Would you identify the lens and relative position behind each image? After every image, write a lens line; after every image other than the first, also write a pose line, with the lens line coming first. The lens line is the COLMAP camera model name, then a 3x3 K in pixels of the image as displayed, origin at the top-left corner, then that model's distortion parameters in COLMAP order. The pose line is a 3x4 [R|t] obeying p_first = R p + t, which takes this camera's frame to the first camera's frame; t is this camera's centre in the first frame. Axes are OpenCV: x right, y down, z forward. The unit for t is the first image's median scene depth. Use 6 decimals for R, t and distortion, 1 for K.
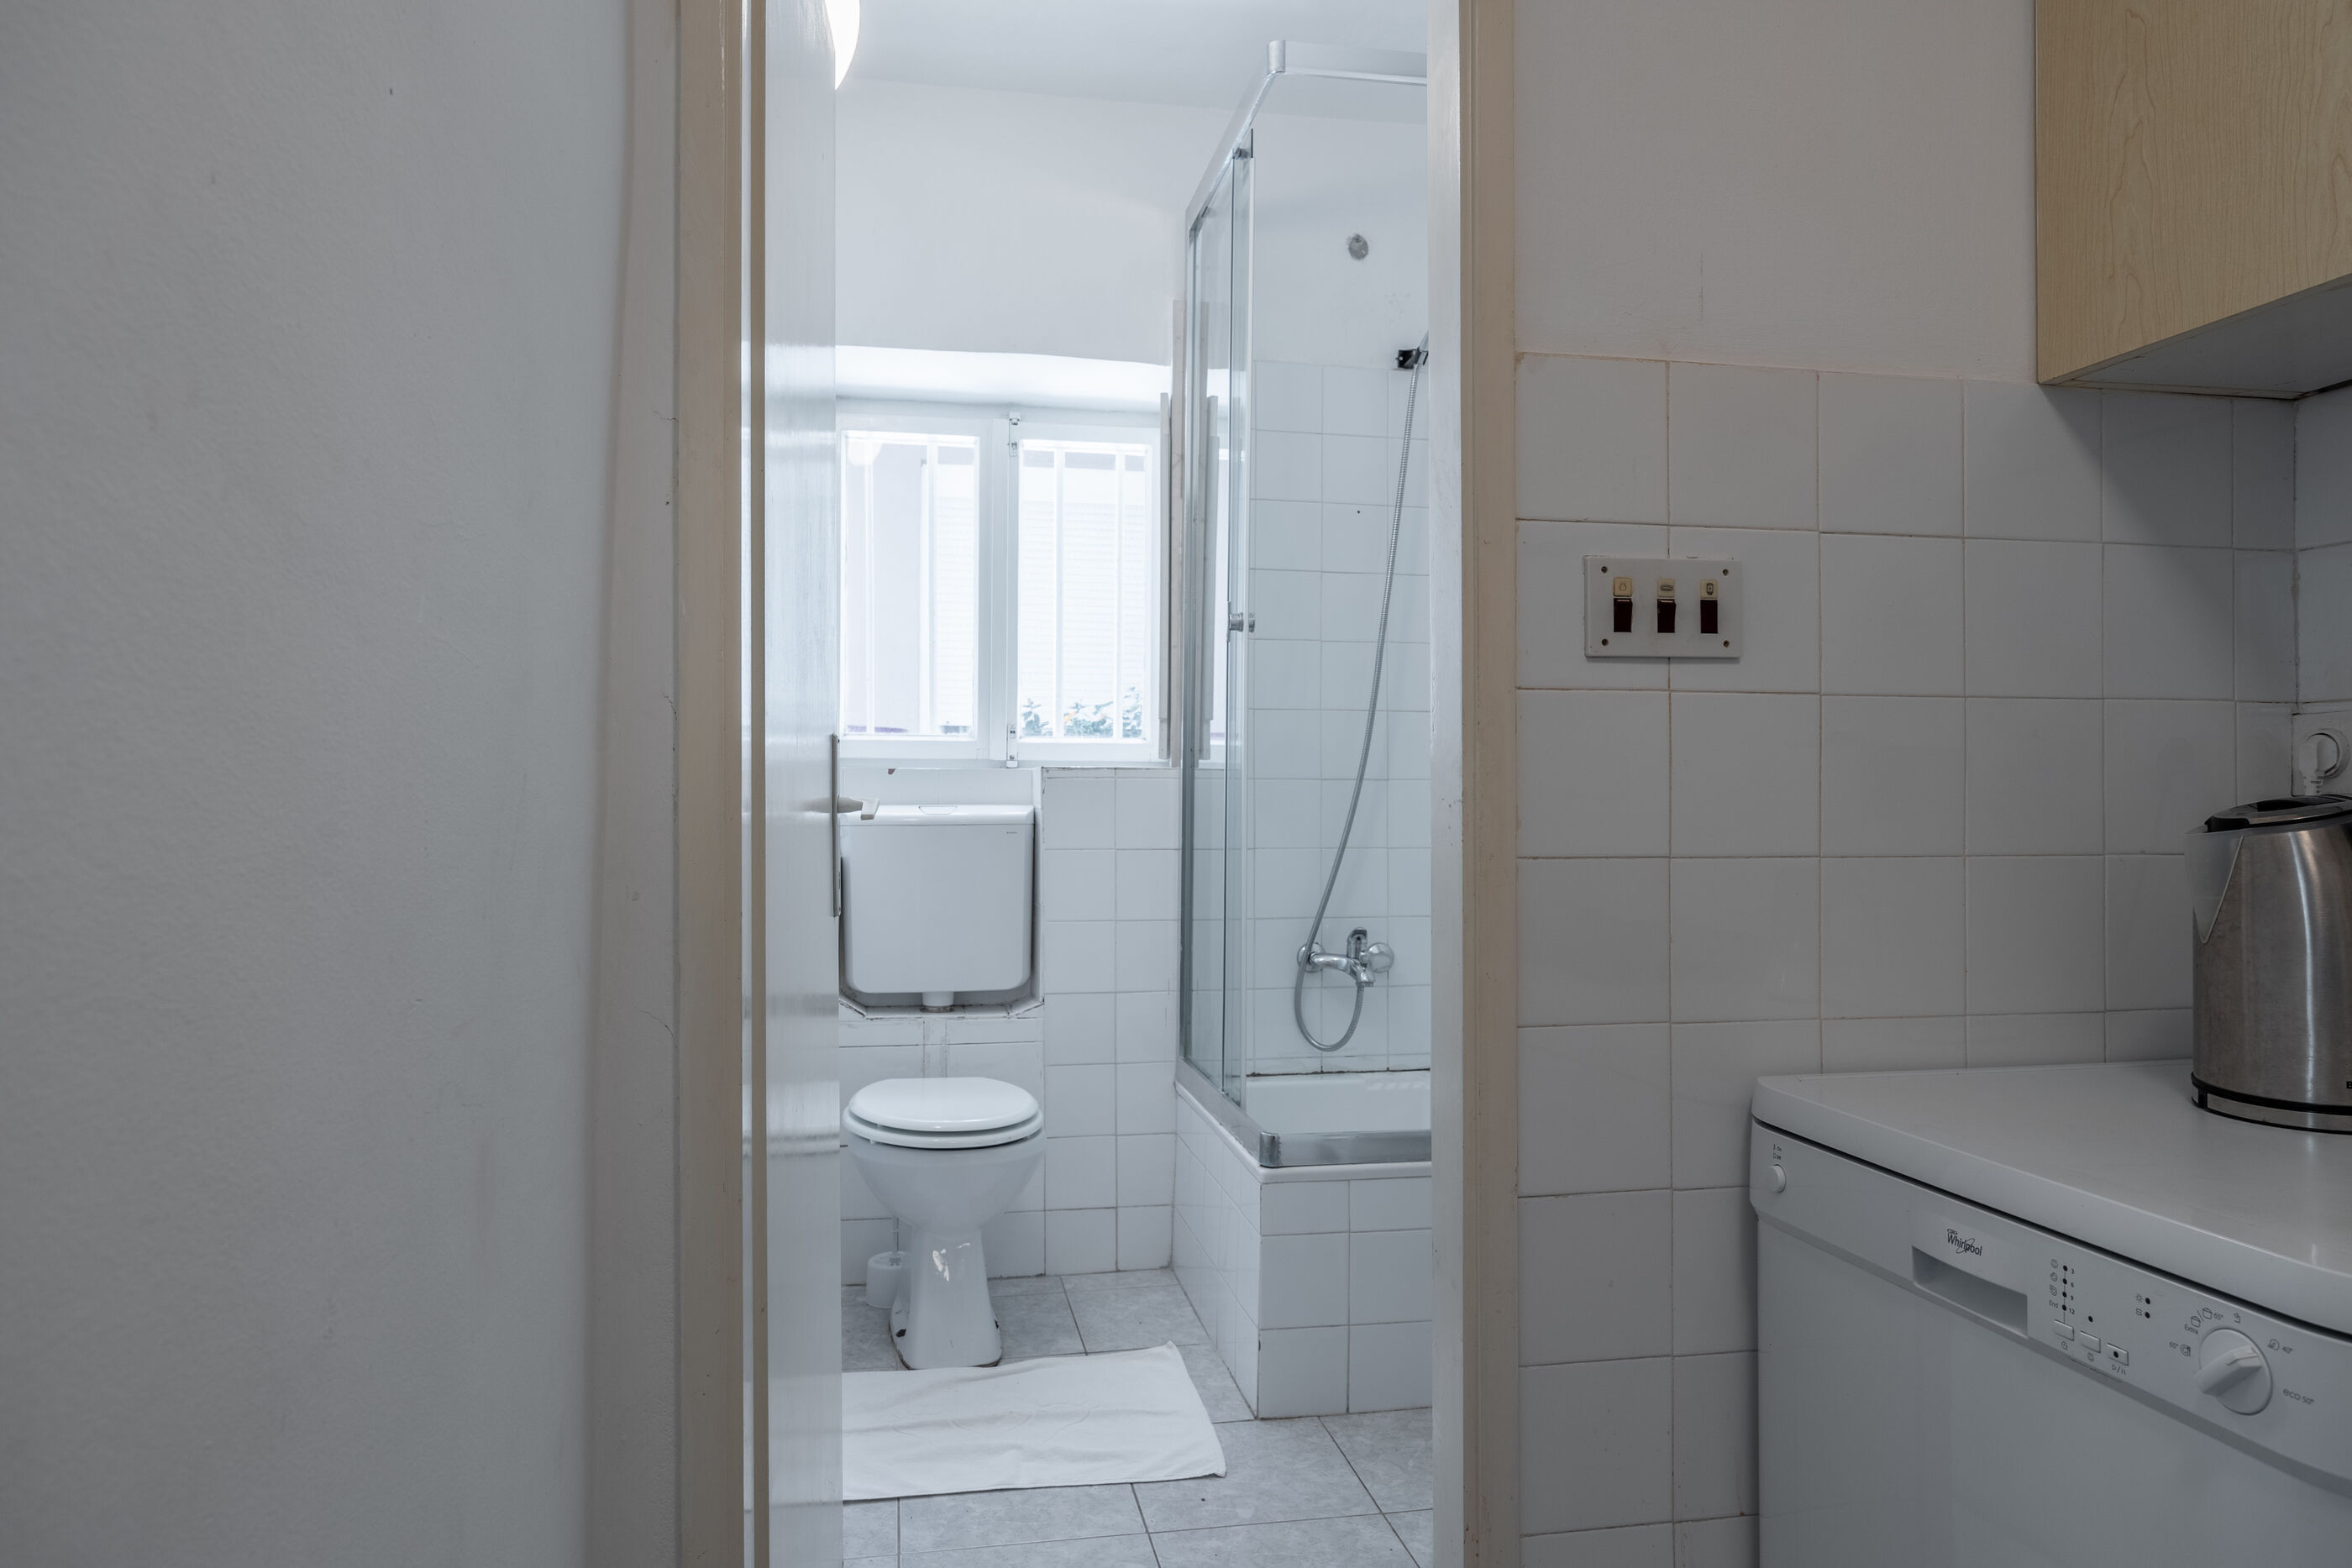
lens RADIAL K [[1544.9, 0, 1182.2], [0, 1544.9, 787.4], [0, 0, 1]] dist [-0.008343, -0.006584]
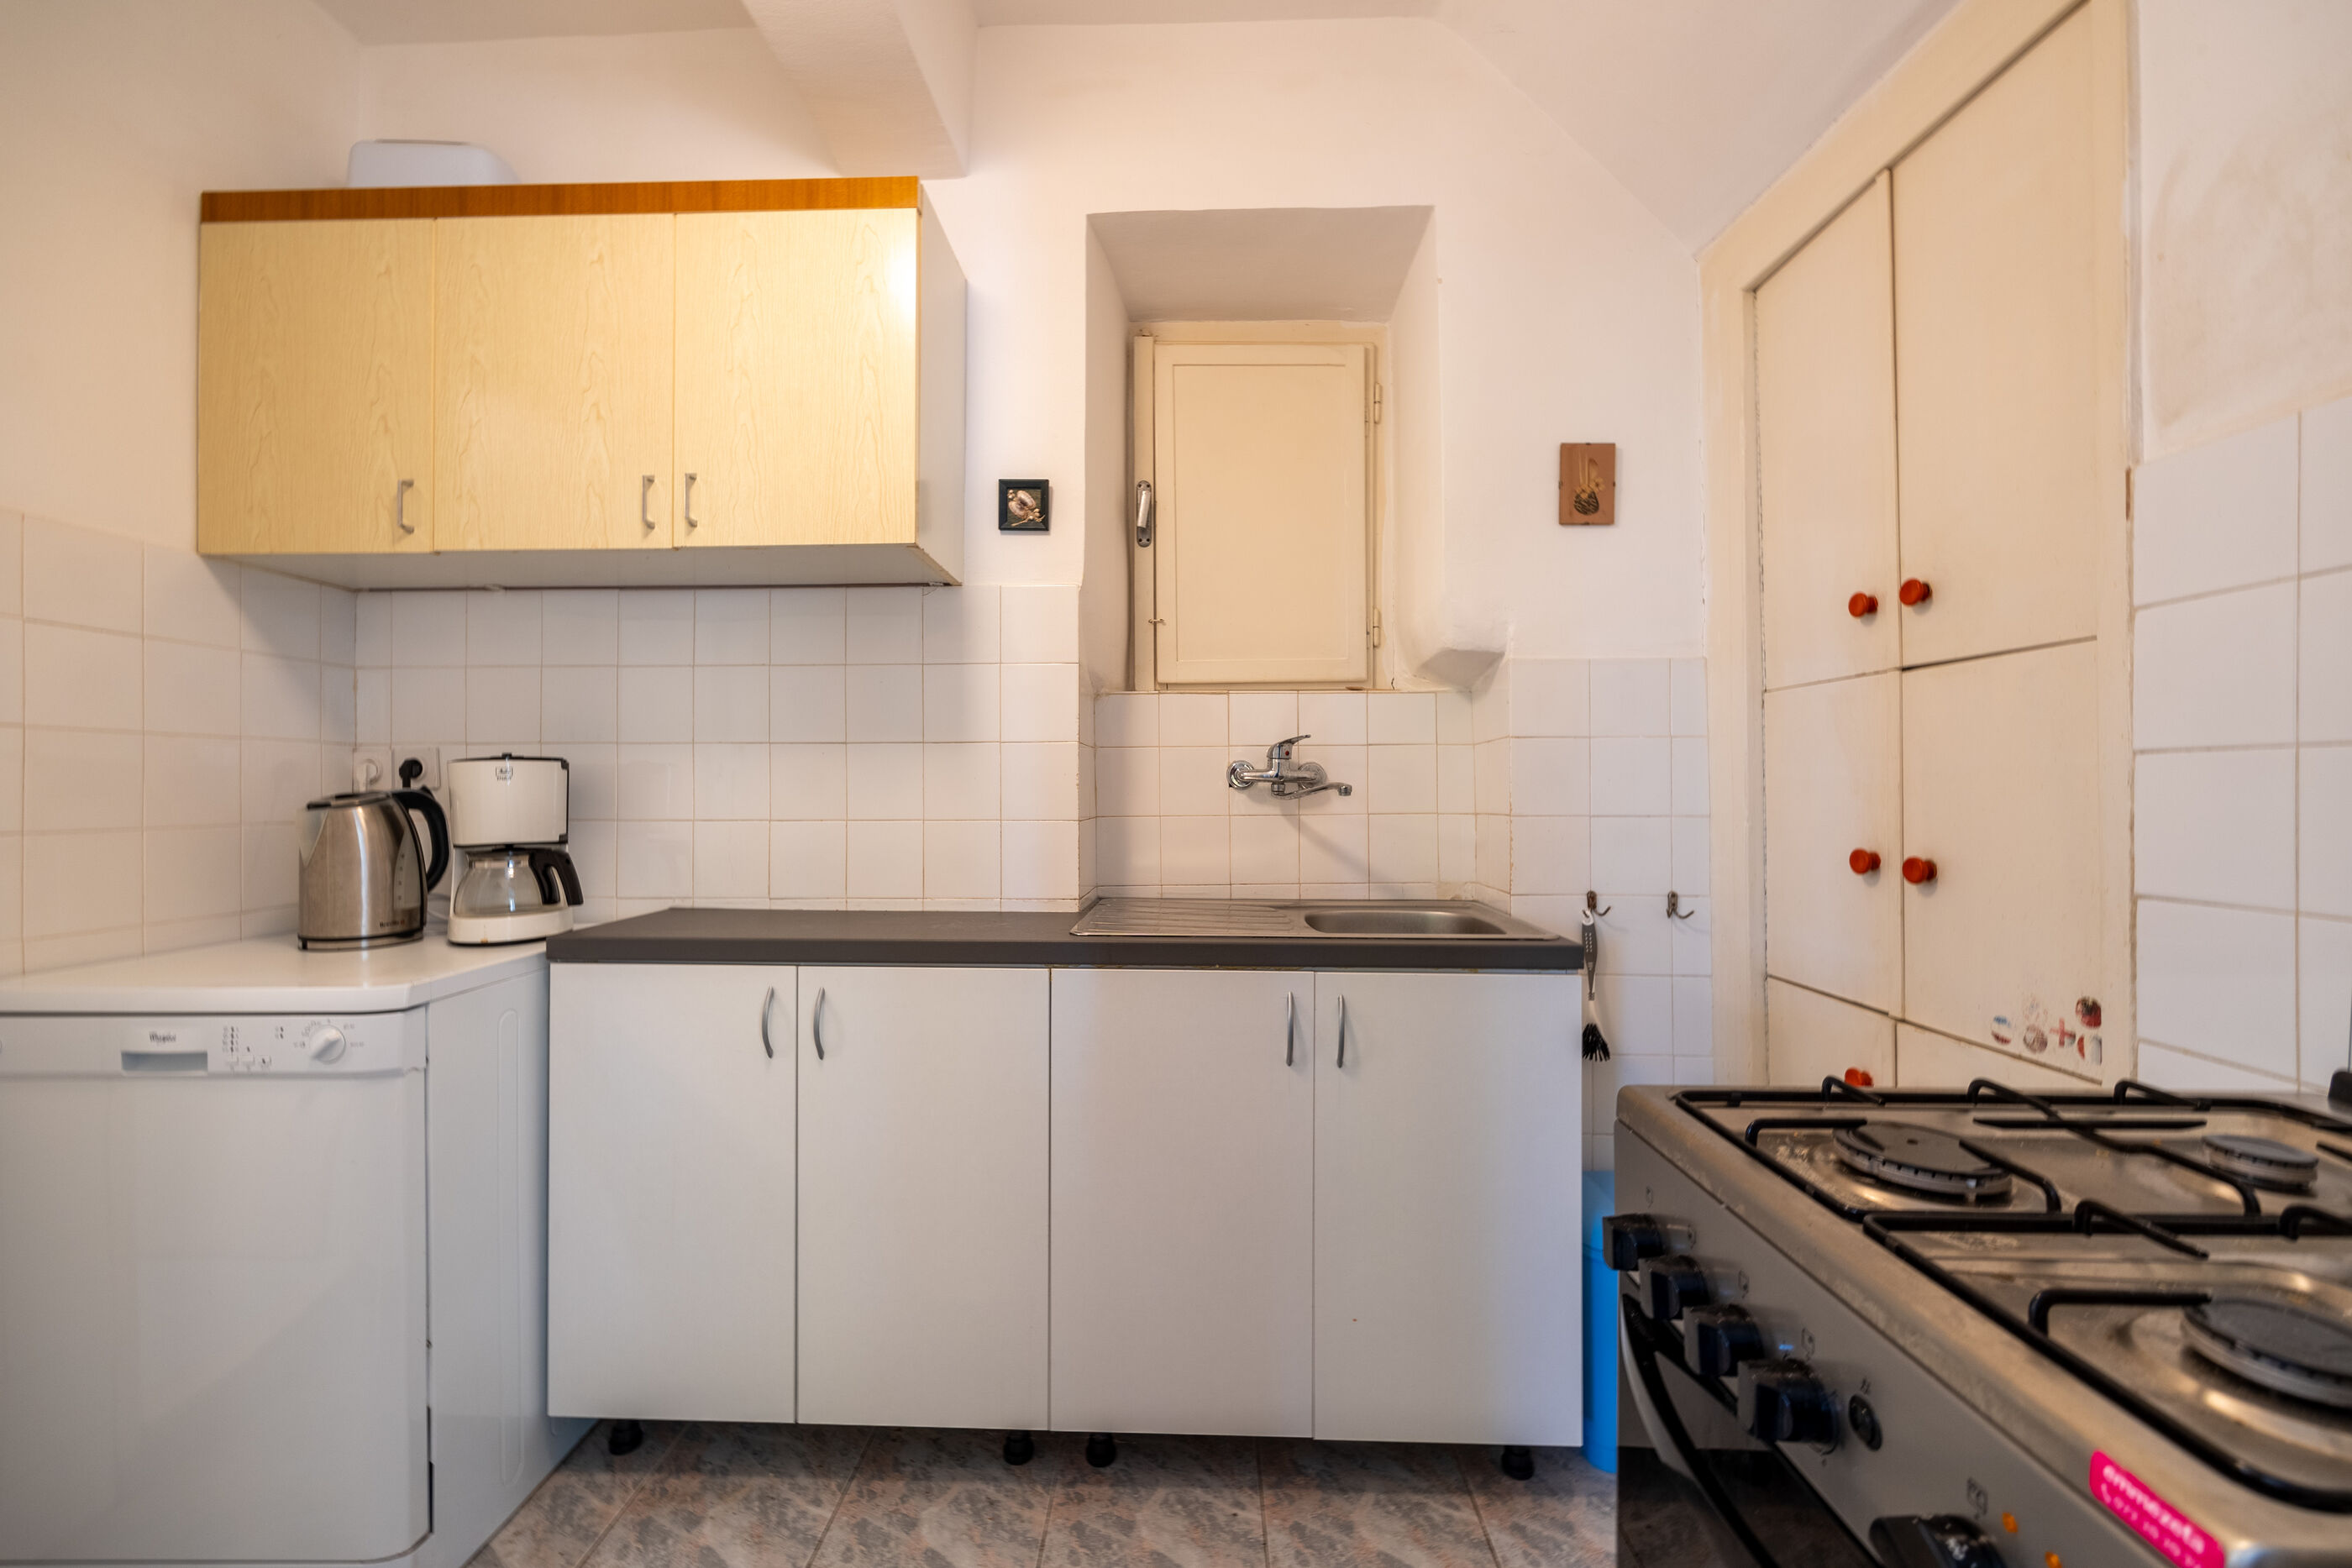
lens RADIAL K [[975.1, 0, 1185.4], [0, 975.1, 788.2], [0, 0, 1]] dist [-0.001526, -0.003327]
pose [[0.233830, 0.000131, 0.972277, -0.292785], [-0.004156, 0.999991, 0.000864, -0.004976], [-0.972269, -0.004243, 0.233829, -0.401576]]
